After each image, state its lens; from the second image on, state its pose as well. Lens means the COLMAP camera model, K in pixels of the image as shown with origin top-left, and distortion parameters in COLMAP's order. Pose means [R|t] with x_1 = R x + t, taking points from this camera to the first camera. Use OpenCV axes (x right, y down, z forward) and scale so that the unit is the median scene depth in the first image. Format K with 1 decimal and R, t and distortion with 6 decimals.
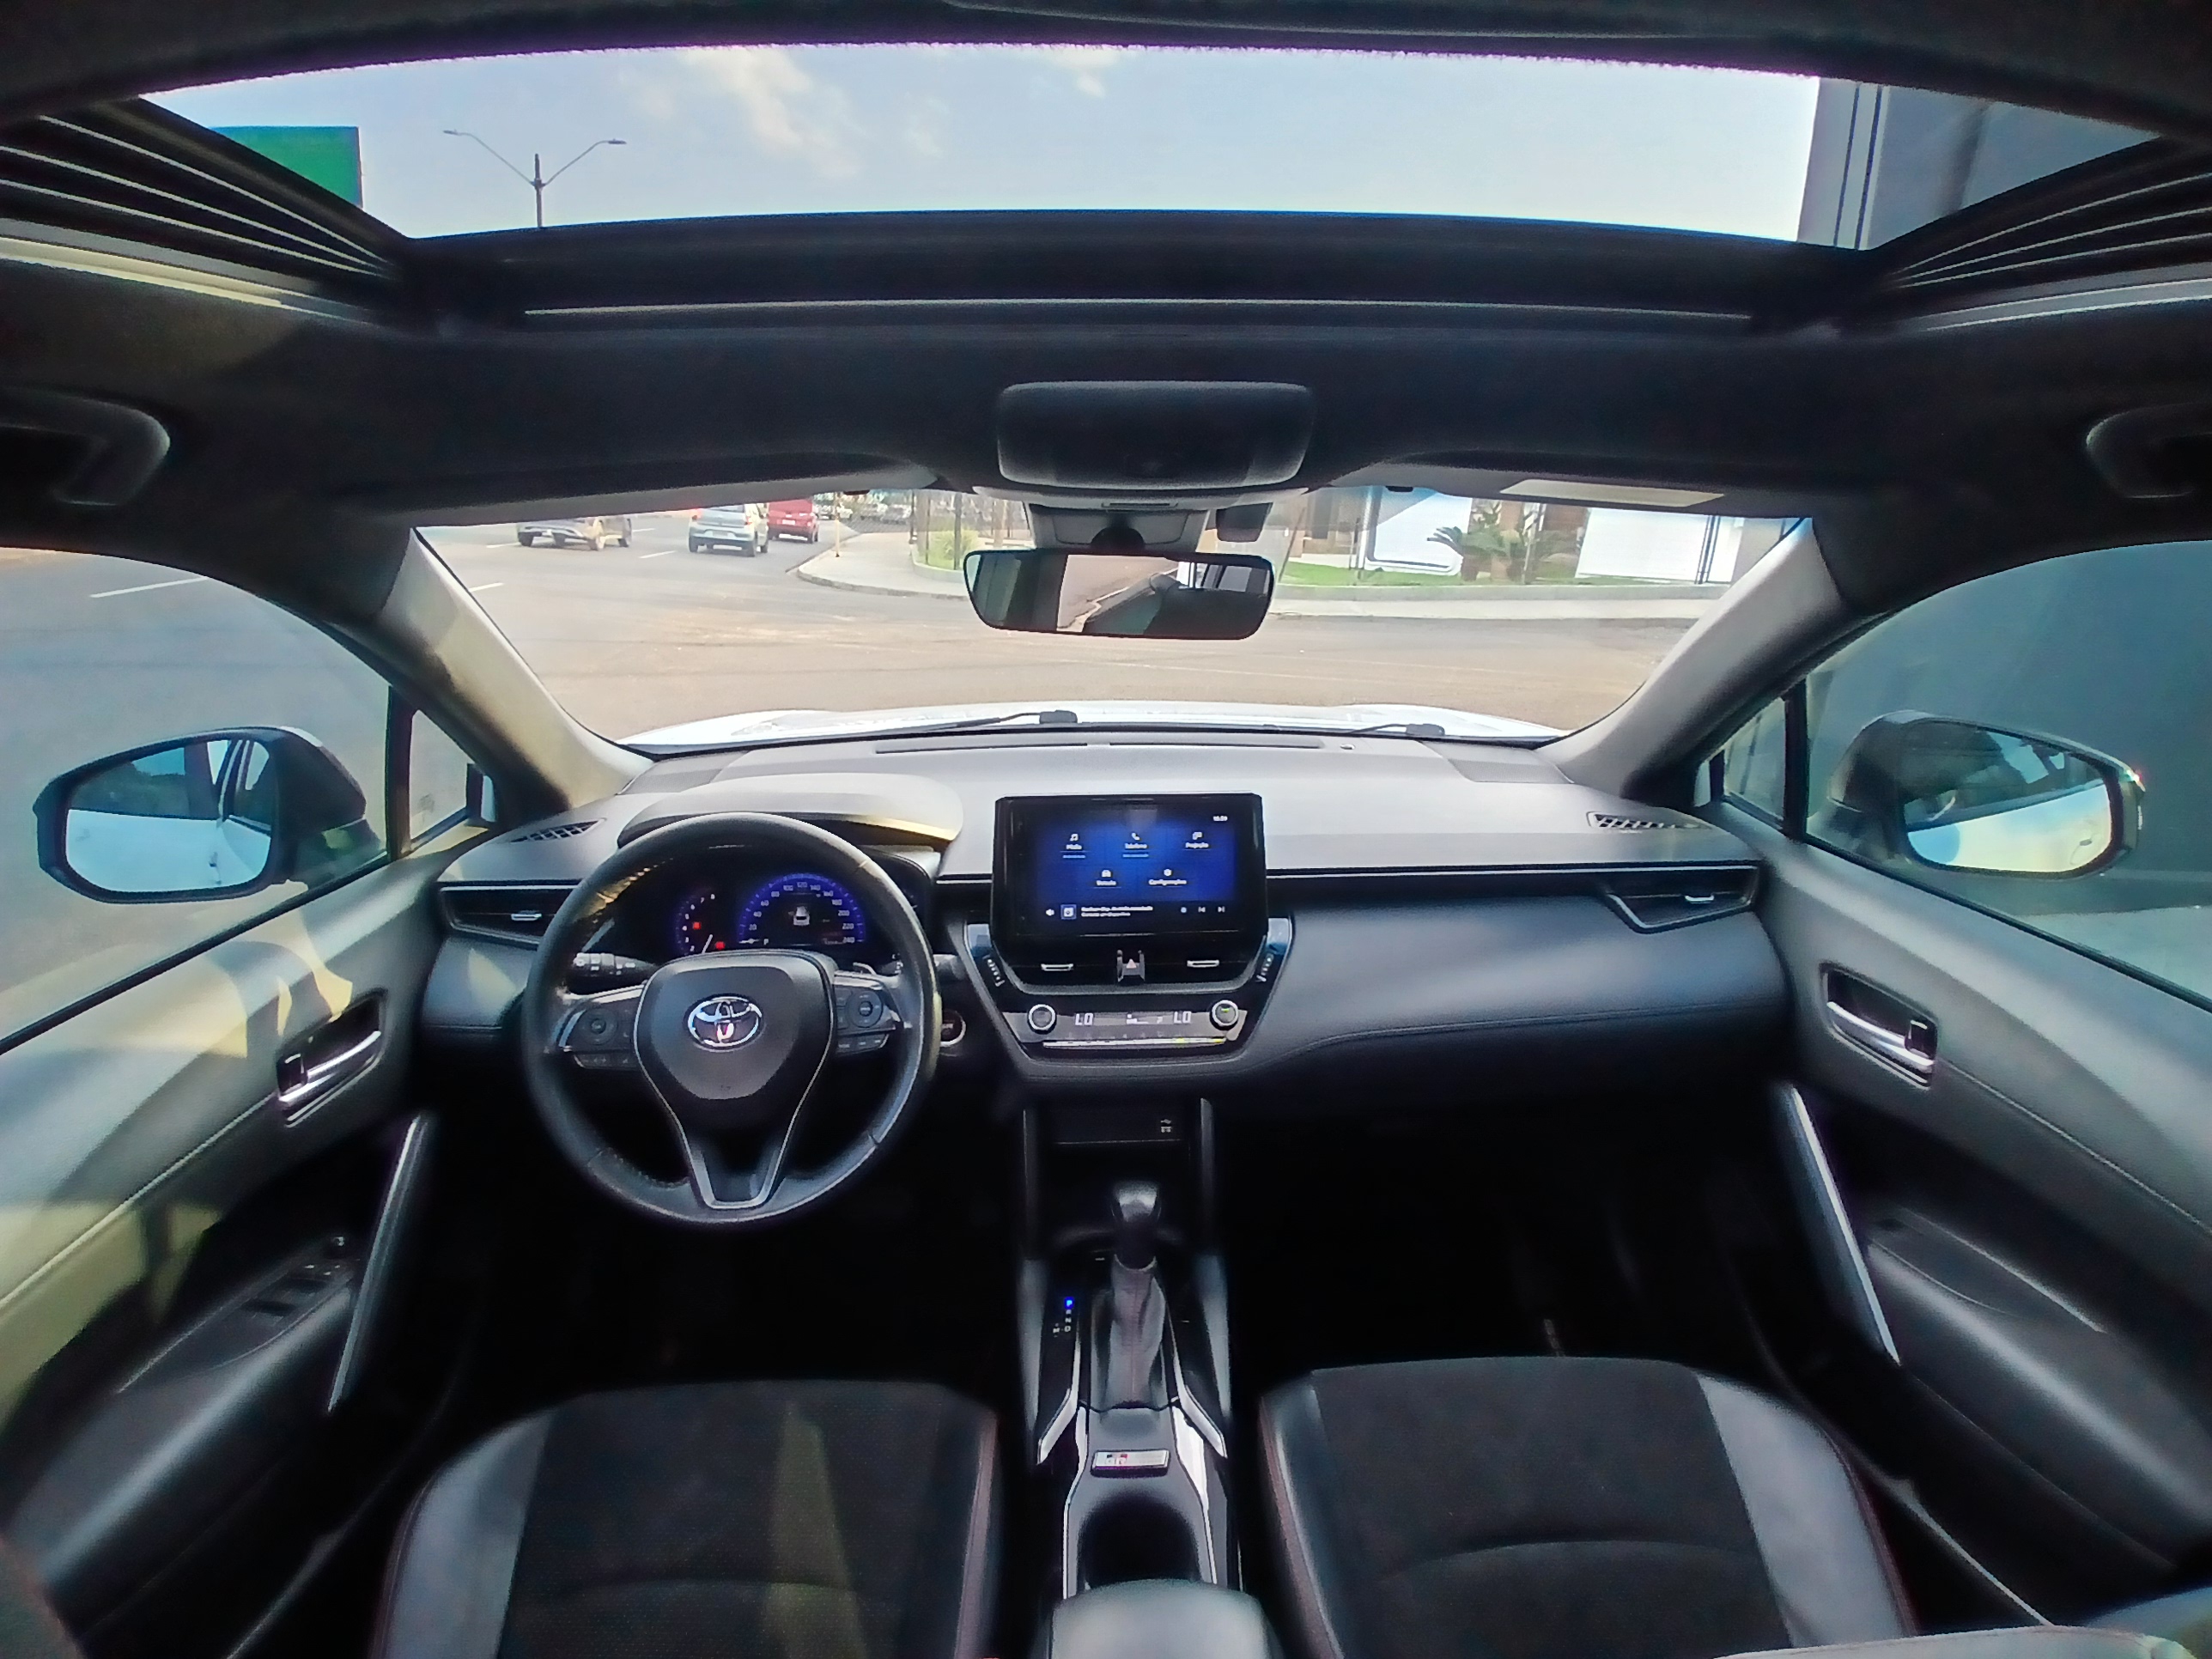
lens RADIAL K [[1112.9, 0, 1126.3], [0, 1112.9, 836.6], [0, 0, 1]] dist [0.016529, -0.051722]
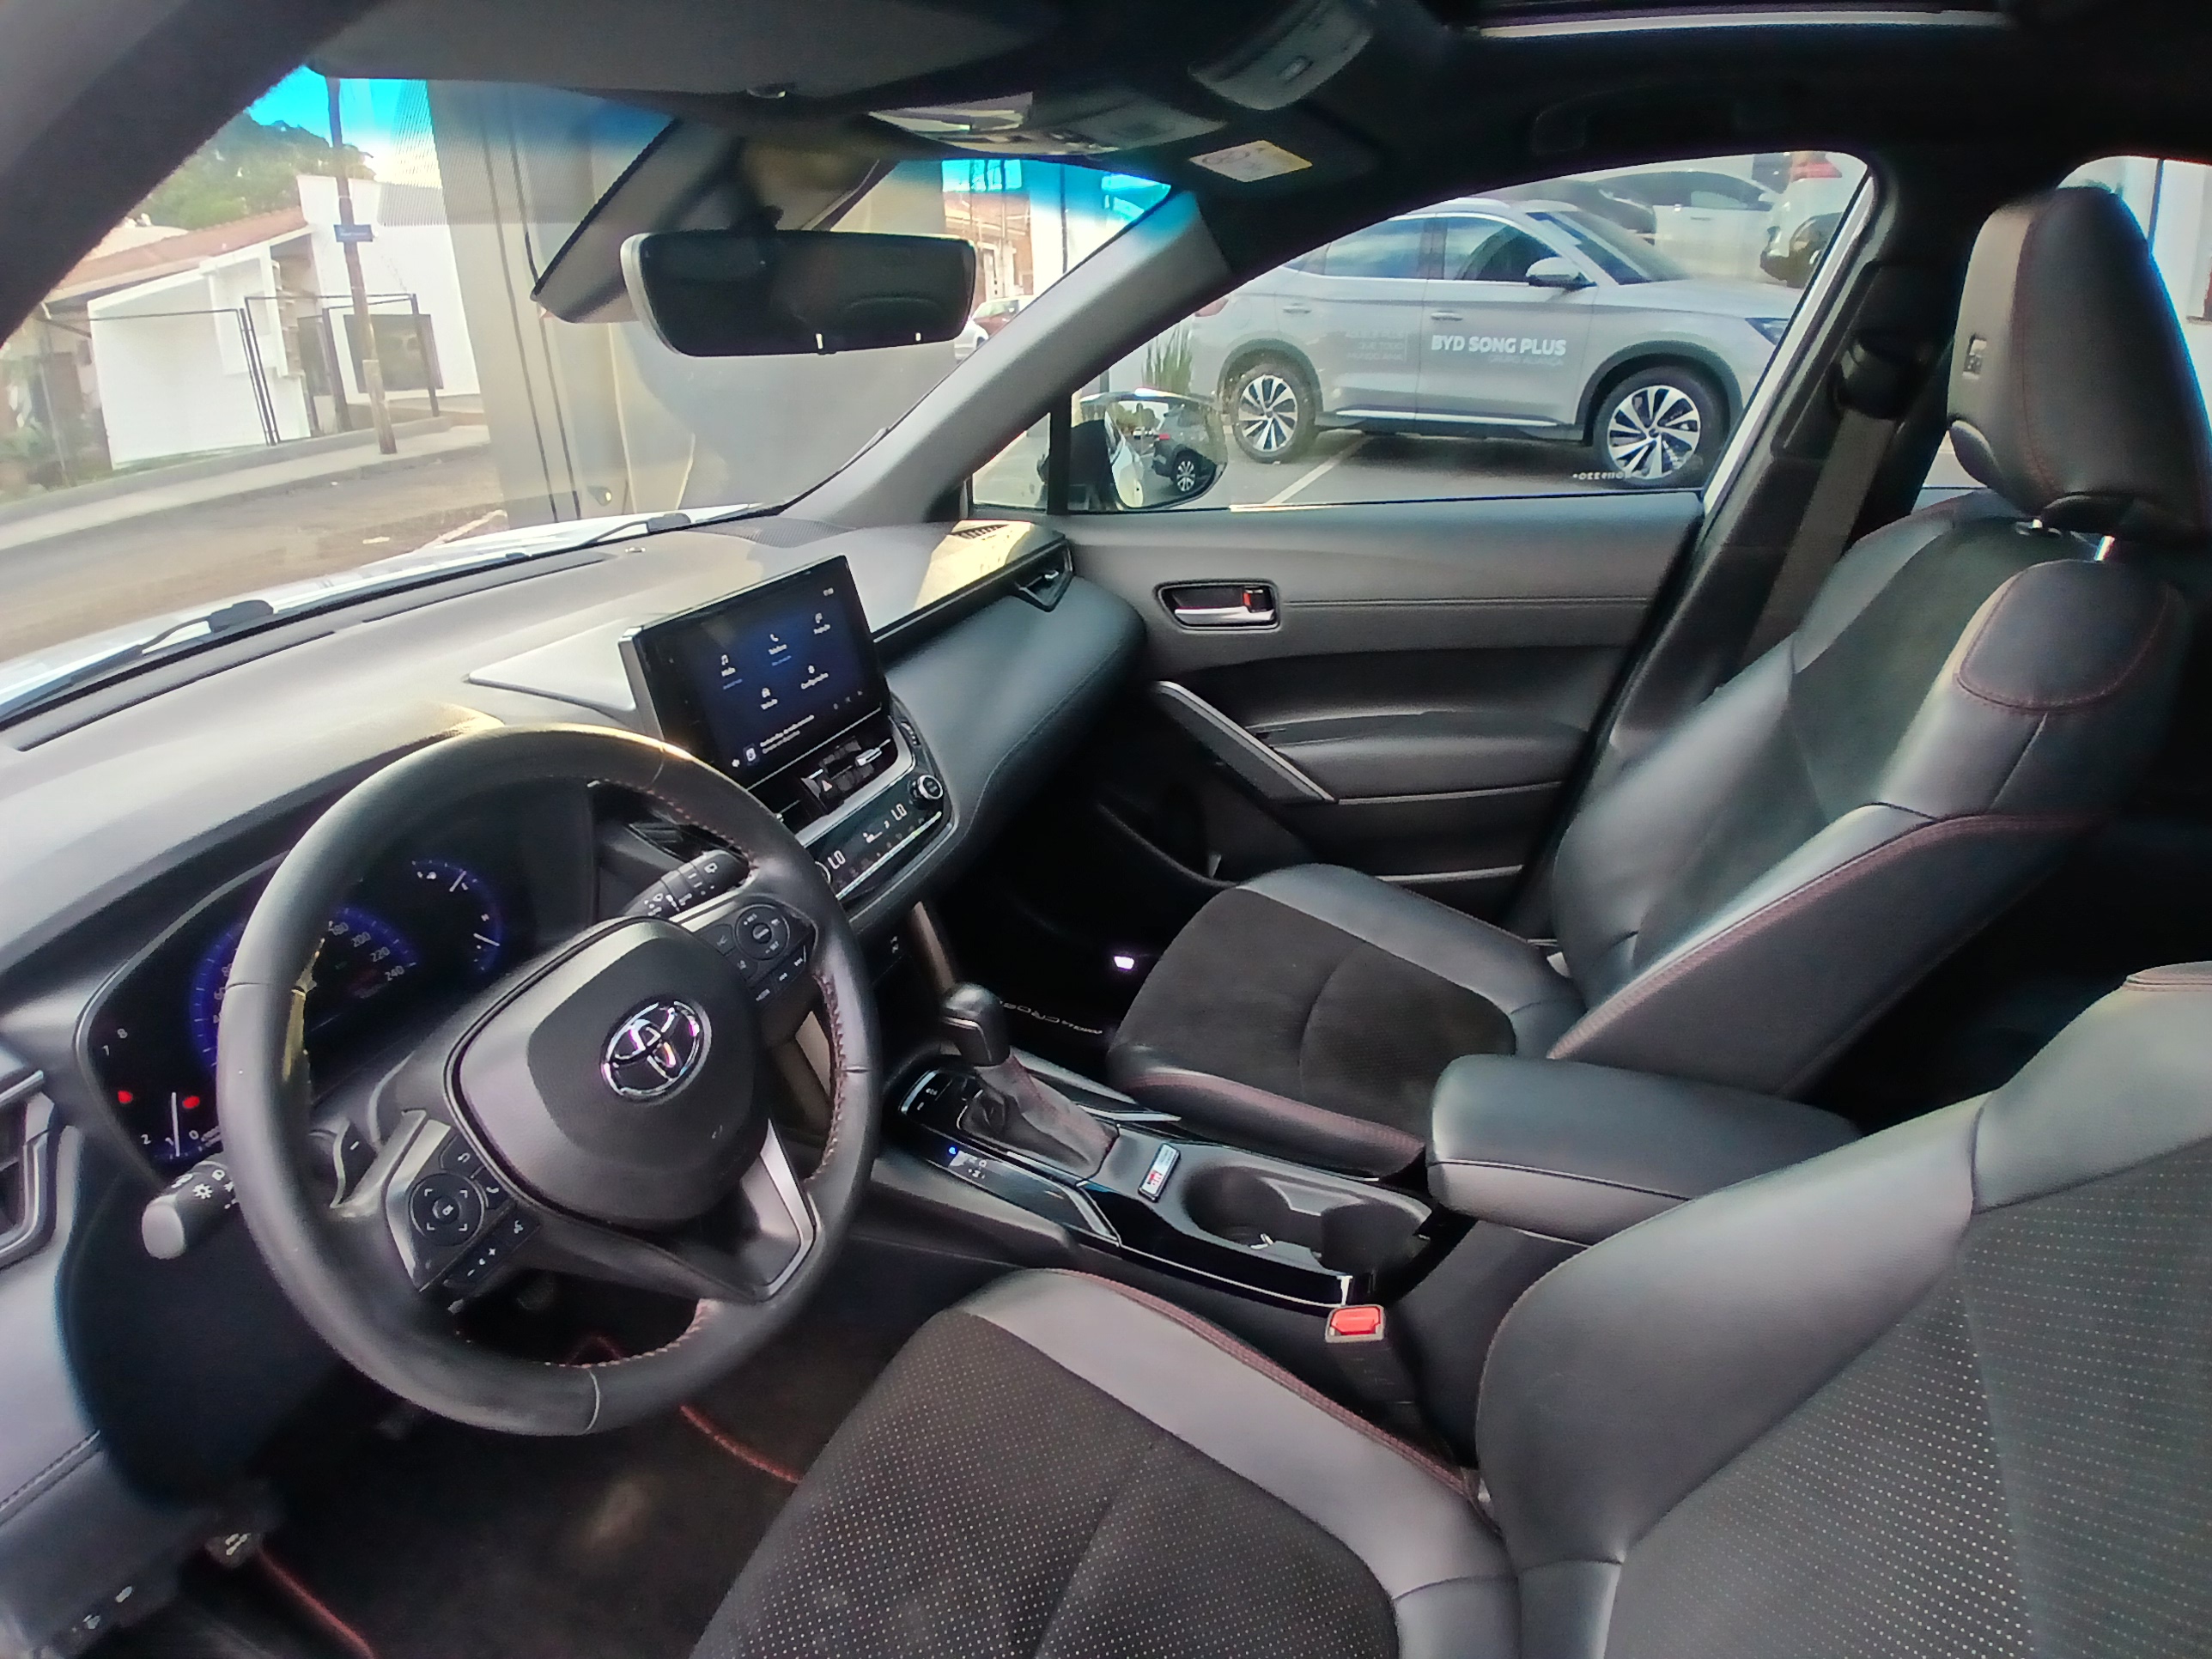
lens RADIAL K [[1112.9, 0, 1126.3], [0, 1112.9, 836.6], [0, 0, 1]] dist [0.016529, -0.051722]
pose [[0.422537, -0.418900, 0.803732, -0.591934], [0.312339, 0.899763, 0.304748, -0.036524], [-0.850827, 0.122270, 0.511022, 0.382653]]
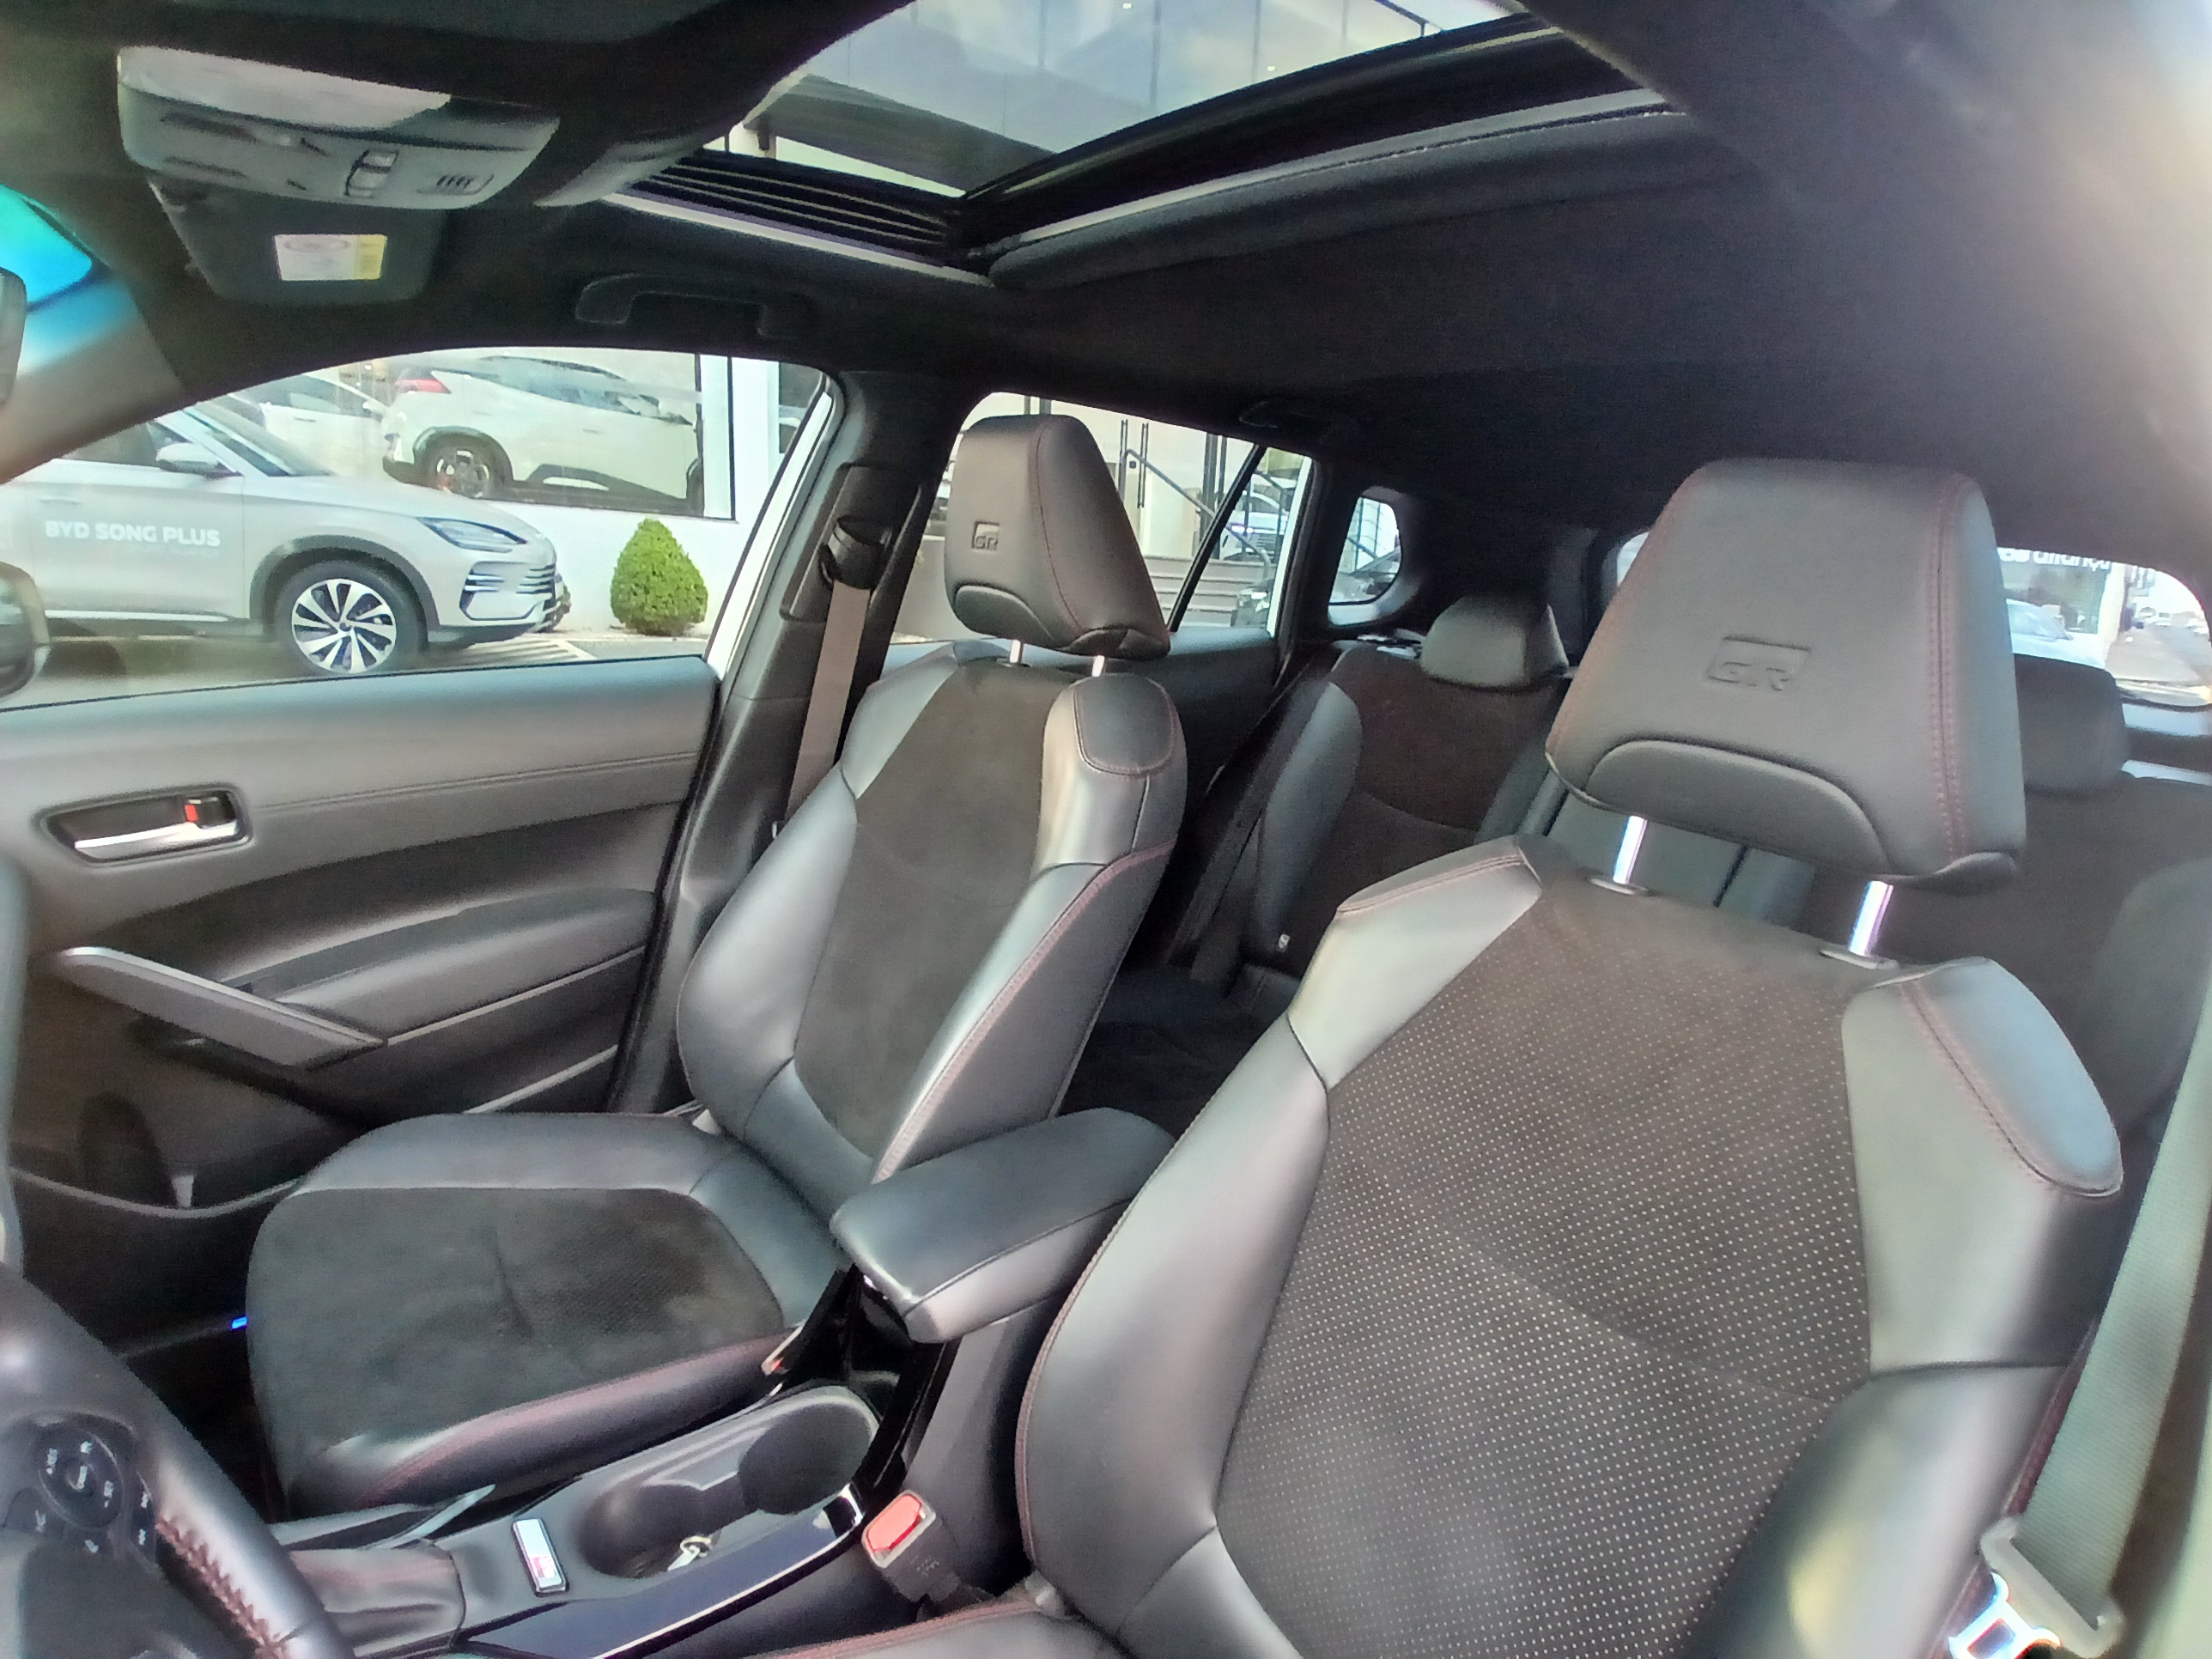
lens RADIAL K [[1101.3, 0, 1106.0], [0, 1101.3, 829.5], [0, 0, 1]] dist [0.001118, -0.046376]
pose [[-0.573238, -0.262754, 0.776117, -0.537241], [0.165213, 0.890674, 0.423563, -0.093213], [-0.802560, 0.371027, -0.467158, 0.701578]]
